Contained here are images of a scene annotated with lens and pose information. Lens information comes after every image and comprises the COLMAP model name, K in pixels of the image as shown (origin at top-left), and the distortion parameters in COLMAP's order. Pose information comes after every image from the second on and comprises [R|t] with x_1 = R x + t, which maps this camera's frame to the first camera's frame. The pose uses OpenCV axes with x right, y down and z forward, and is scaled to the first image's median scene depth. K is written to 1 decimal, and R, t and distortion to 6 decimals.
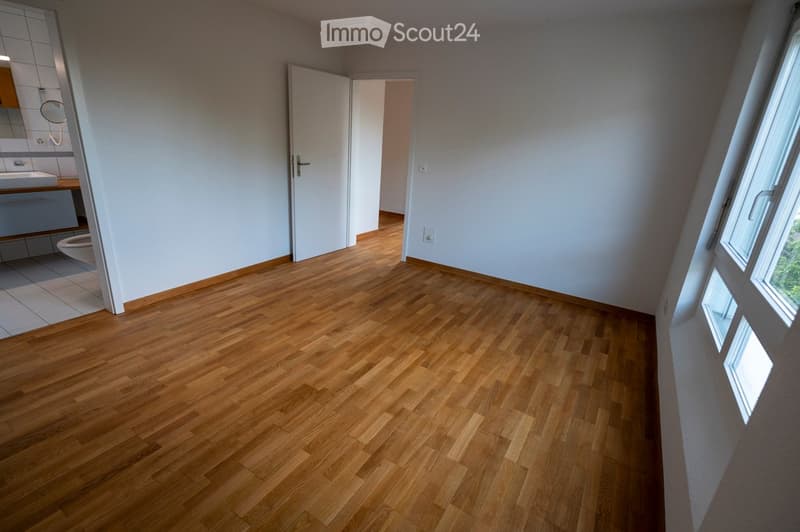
lens RADIAL K [[384.7, 0, 400.0], [0, 384.7, 266.0], [0, 0, 1]] dist [0.015876, 0.000066]
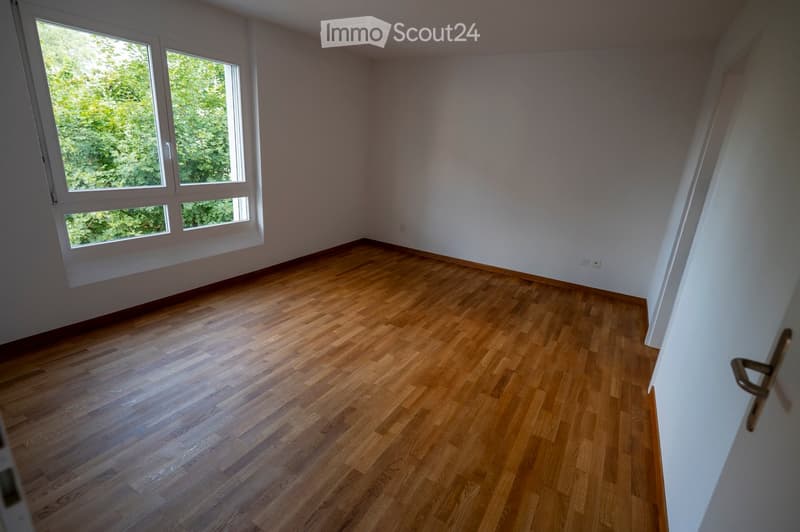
lens RADIAL K [[384.7, 0, 400.0], [0, 384.7, 266.0], [0, 0, 1]] dist [0.015876, 0.000066]
pose [[-0.991946, -0.113823, -0.055556, -0.114173], [-0.124286, 0.790249, 0.600050, -0.561877], [-0.024397, 0.602122, -0.798031, 1.603192]]
